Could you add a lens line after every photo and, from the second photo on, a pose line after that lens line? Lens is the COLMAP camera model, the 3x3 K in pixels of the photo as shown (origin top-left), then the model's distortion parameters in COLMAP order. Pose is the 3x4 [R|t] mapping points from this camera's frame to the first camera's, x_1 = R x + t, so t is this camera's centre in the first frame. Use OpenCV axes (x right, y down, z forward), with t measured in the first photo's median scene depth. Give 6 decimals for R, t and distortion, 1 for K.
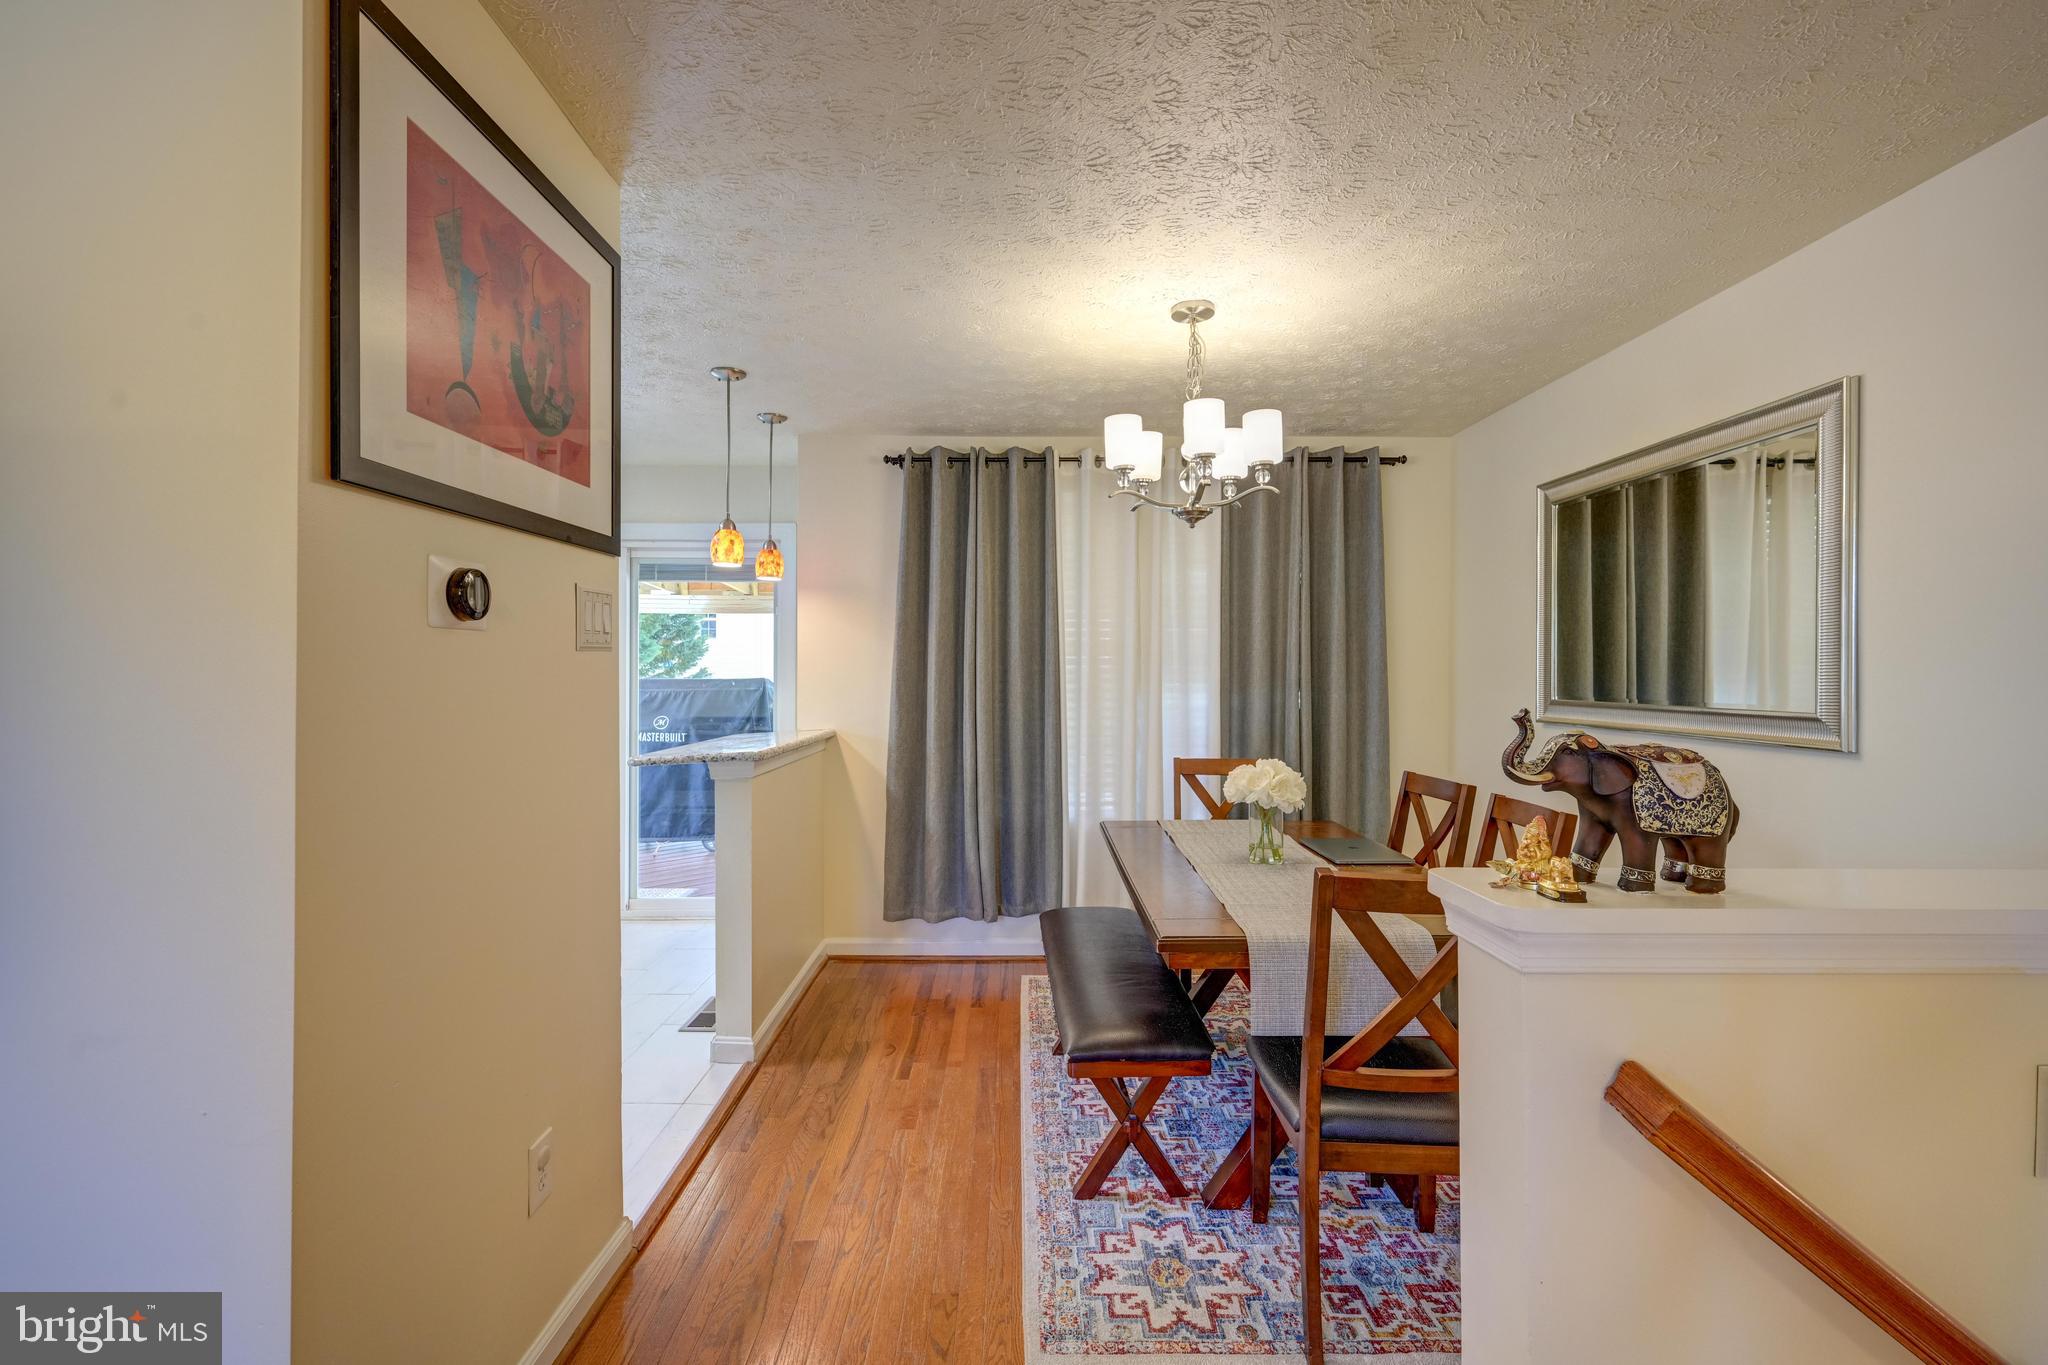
lens RADIAL K [[901.7, 0, 1036.0], [0, 901.7, 675.2], [0, 0, 1]] dist [0.000690, 0.000266]
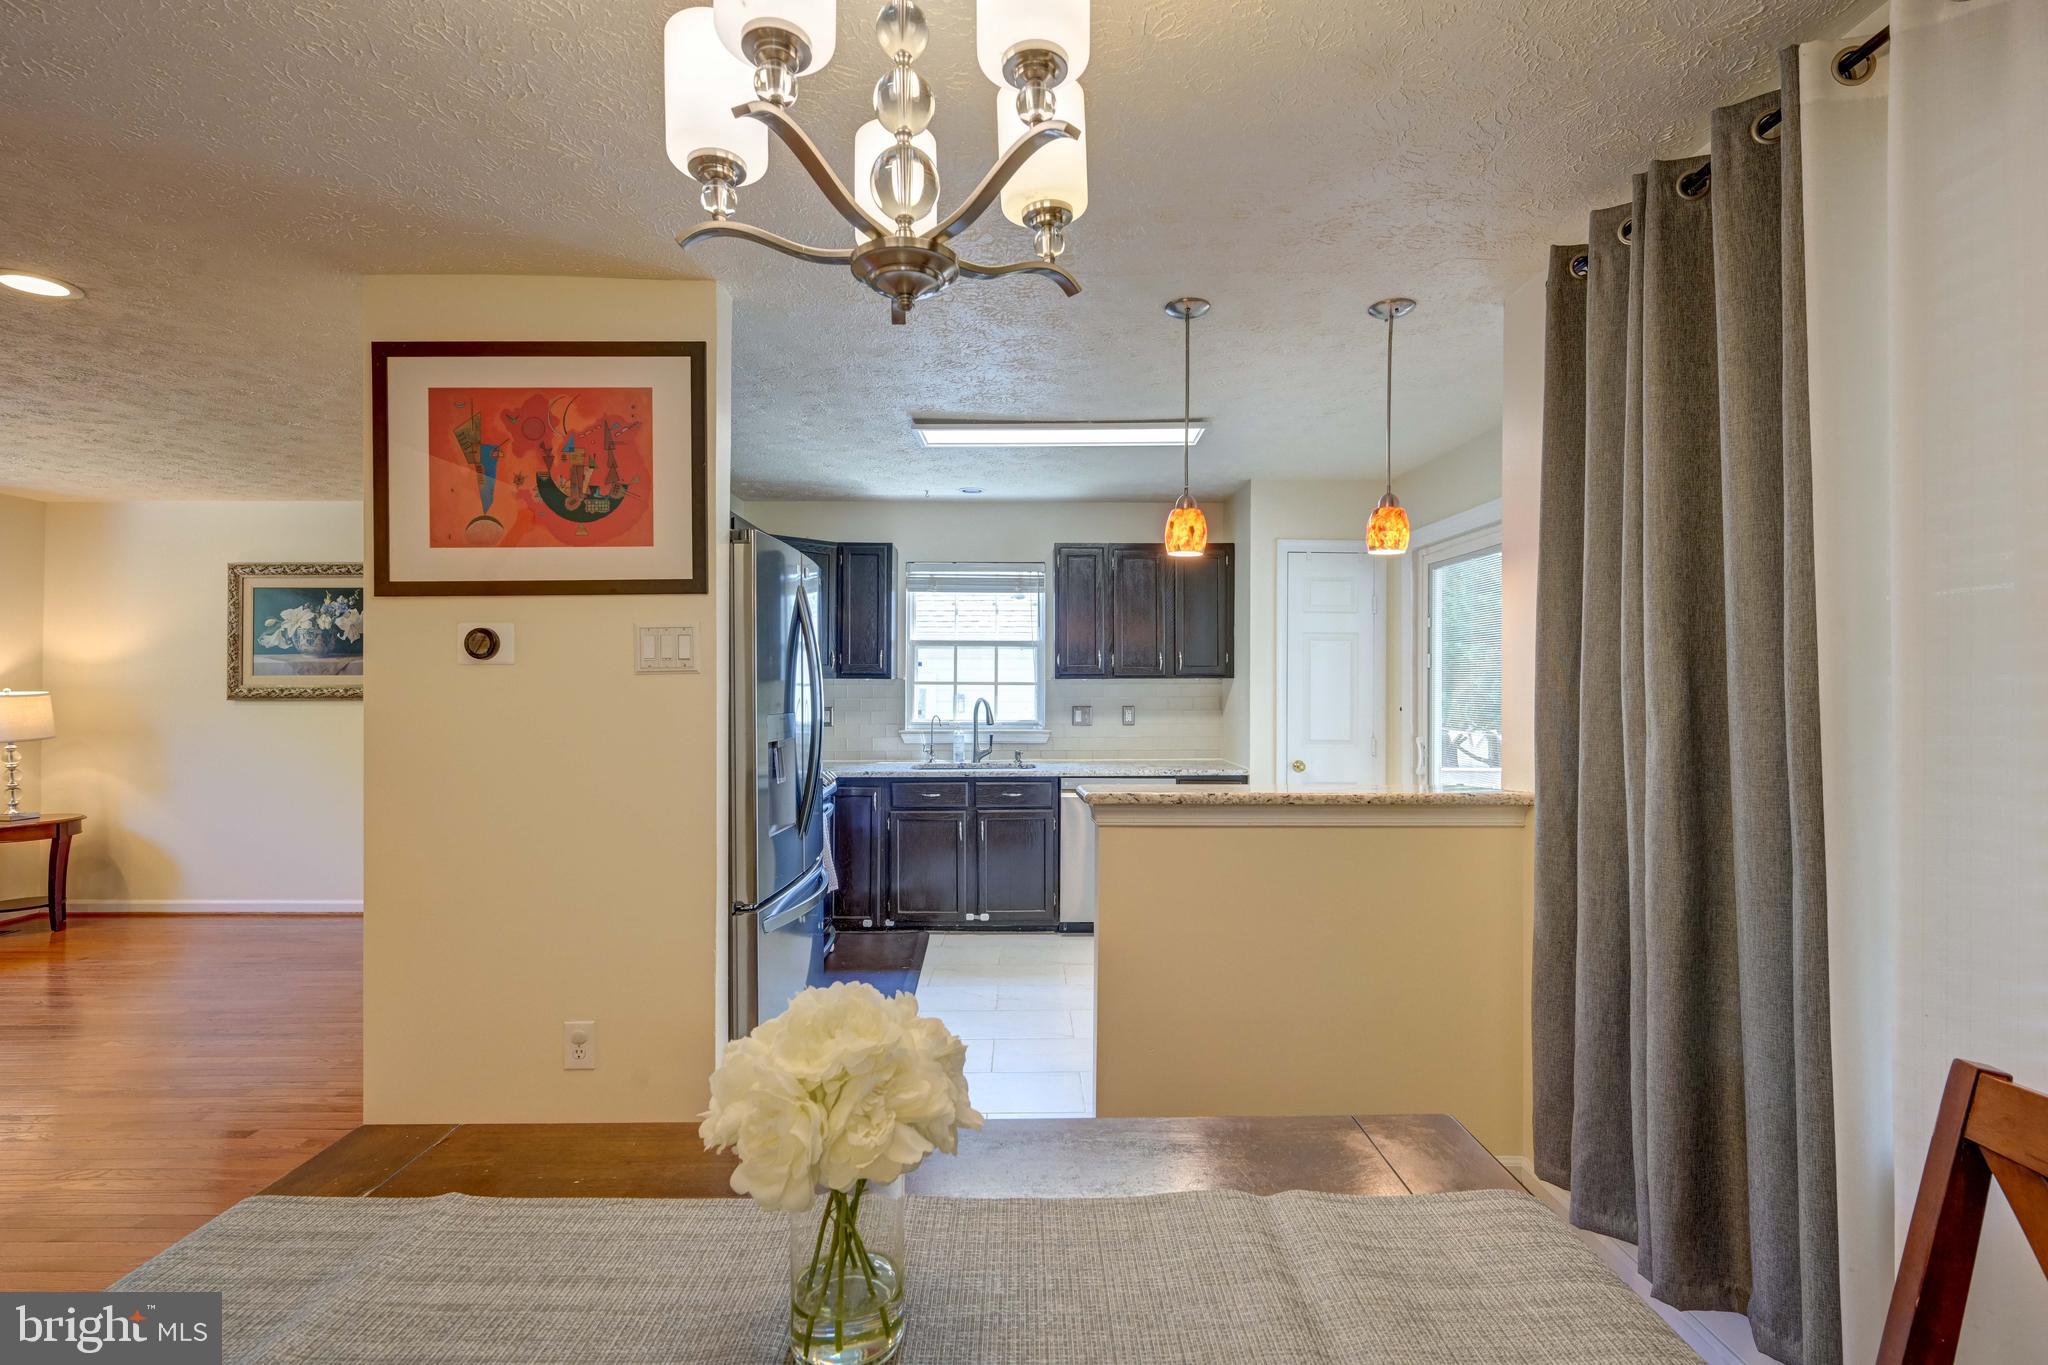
lens RADIAL K [[901.7, 0, 988.1], [0, 901.7, 683.0], [0, 0, 1]] dist [0.000690, 0.000266]
pose [[-0.004428, -0.000031, -0.999990, 0.481108], [-0.002117, 0.999998, -0.000022, -0.009391], [0.999988, 0.002117, -0.004428, 0.914567]]
